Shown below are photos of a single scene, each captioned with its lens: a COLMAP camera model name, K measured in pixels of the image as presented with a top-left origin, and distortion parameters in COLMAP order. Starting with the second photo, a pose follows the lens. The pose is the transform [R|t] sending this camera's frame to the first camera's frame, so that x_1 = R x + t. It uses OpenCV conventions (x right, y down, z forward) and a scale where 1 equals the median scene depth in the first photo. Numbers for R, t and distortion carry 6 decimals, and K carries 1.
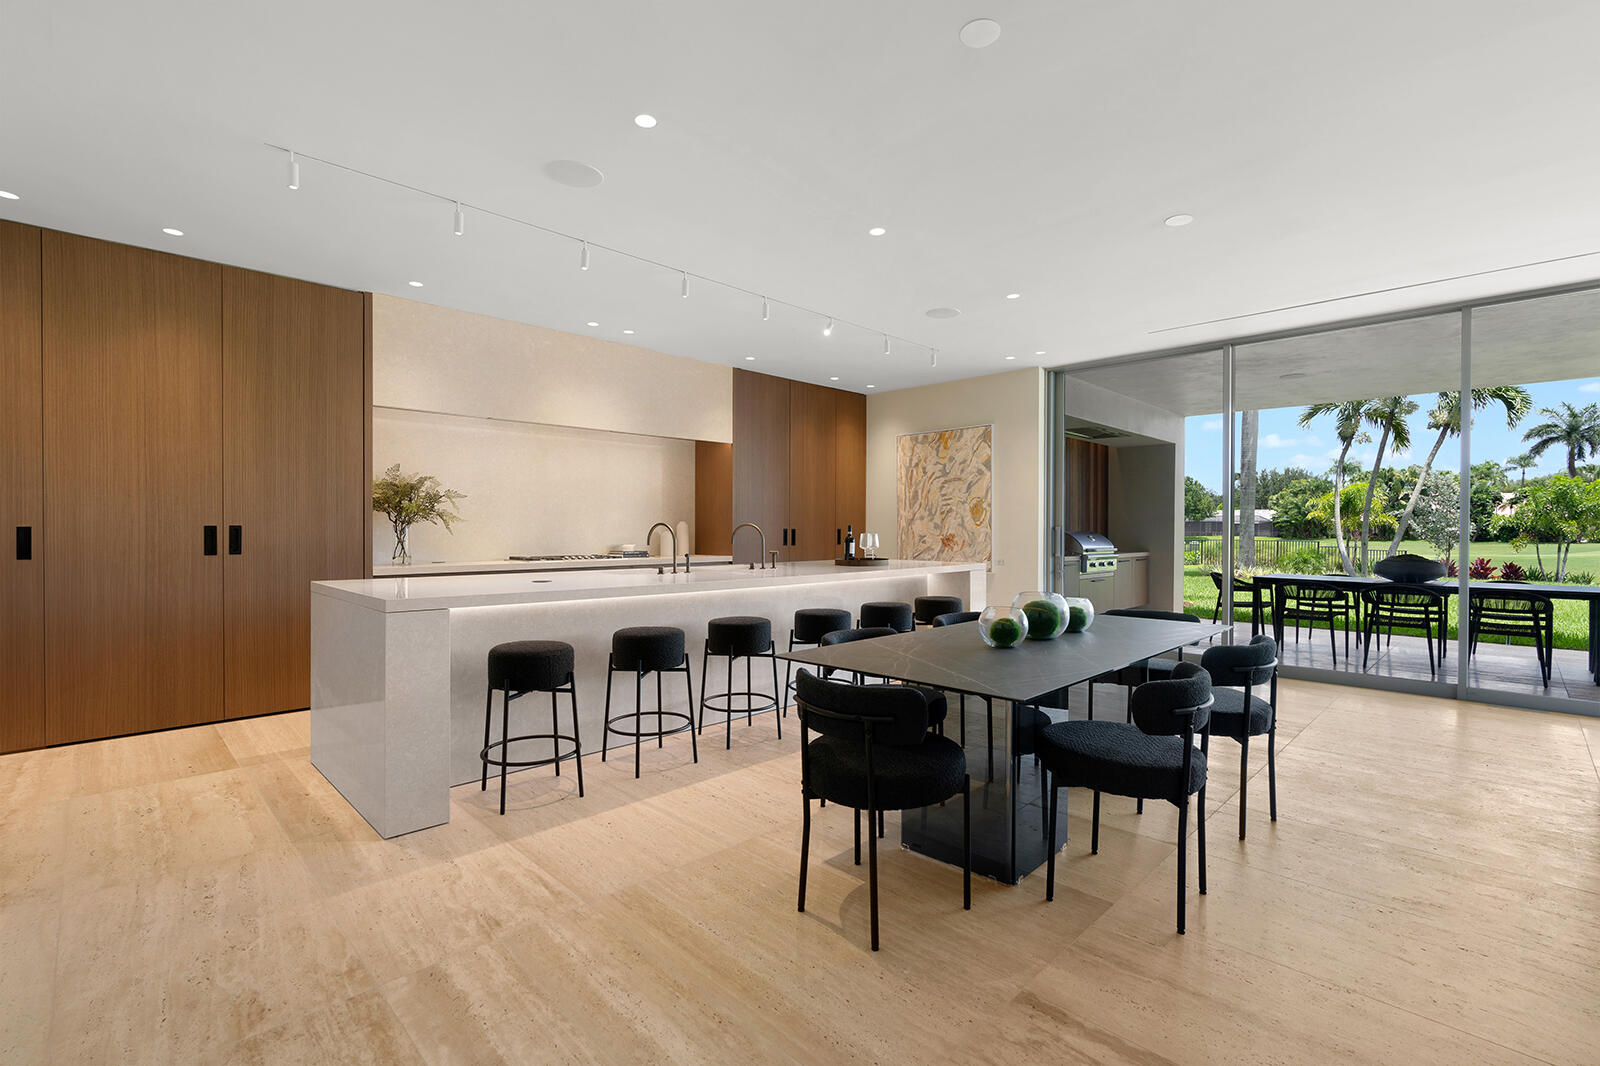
lens RADIAL K [[729.4, 0, 814.5], [0, 729.4, 531.5], [0, 0, 1]] dist [-0.031279, 0.003019]
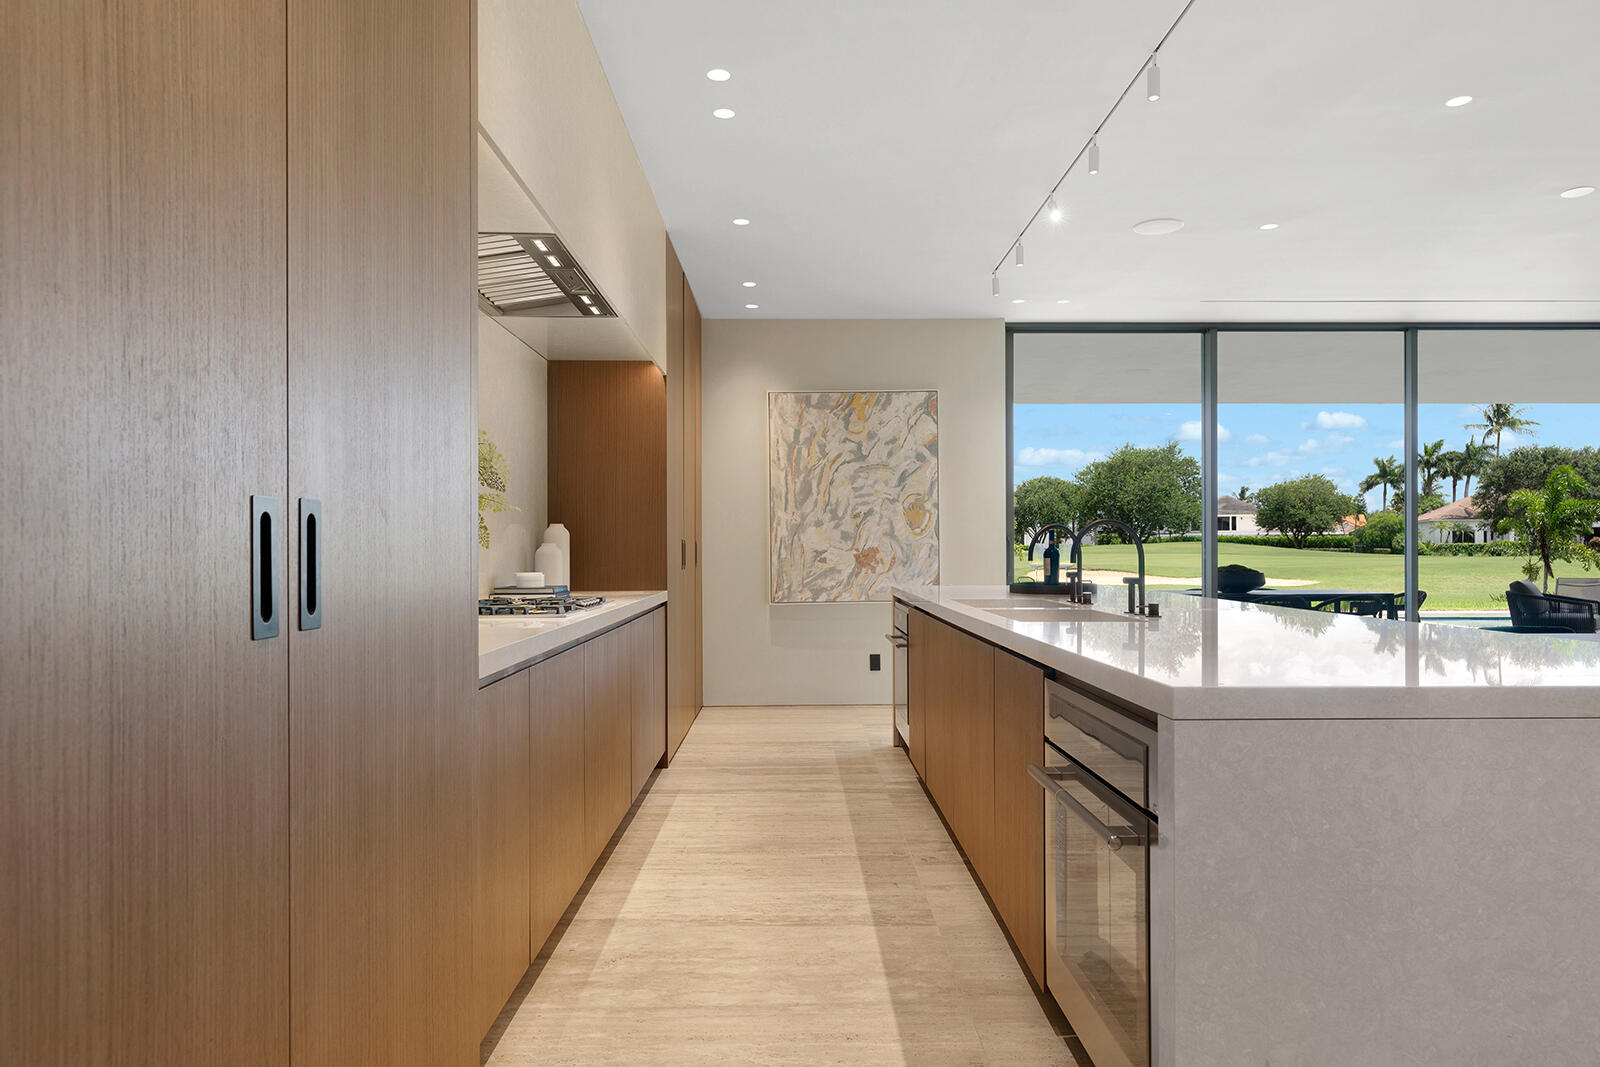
lens RADIAL K [[1009.1, 0, 799.9], [0, 1009.1, 550.7], [0, 0, 1]] dist [-0.009398, -0.000479]
pose [[0.702969, -0.008335, 0.711171, -0.519849], [0.008736, 0.999957, 0.003084, 0.002917], [-0.711167, 0.004045, 0.703012, 0.397989]]
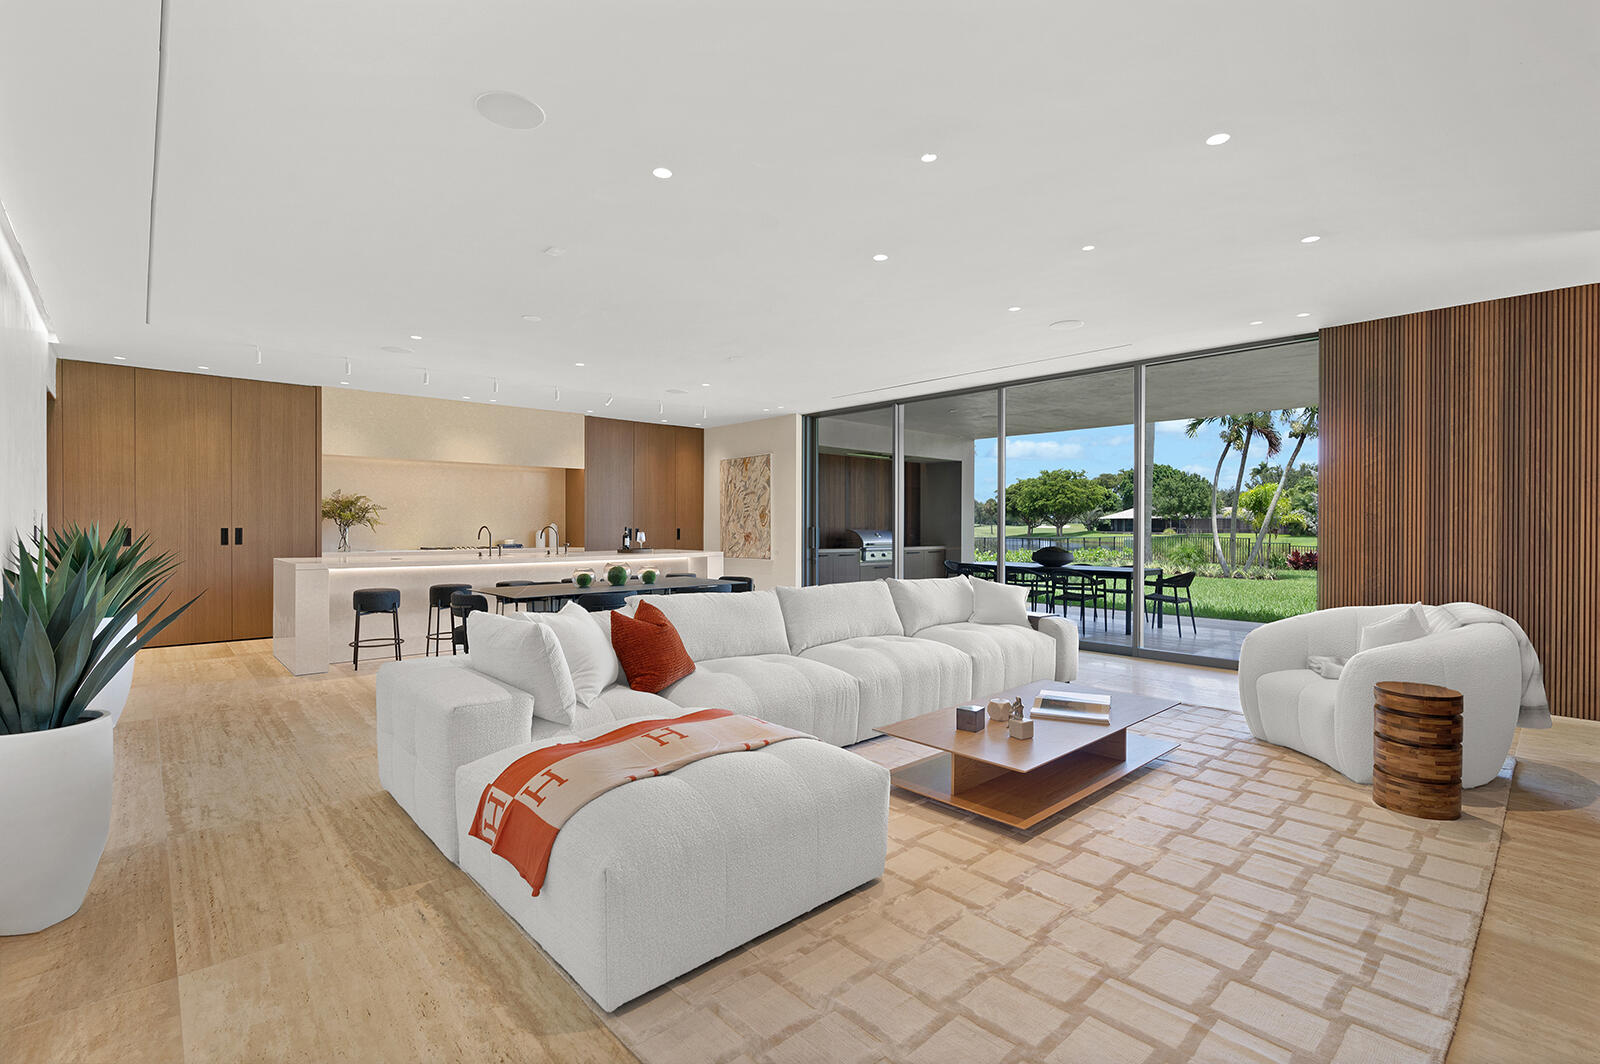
lens RADIAL K [[729.4, 0, 809.2], [0, 729.4, 530.8], [0, 0, 1]] dist [-0.031279, 0.003019]
pose [[0.998956, 0.001059, -0.045672, 0.366029], [-0.000851, 0.999989, 0.004564, -0.005690], [0.045676, -0.004520, 0.998946, -0.377979]]
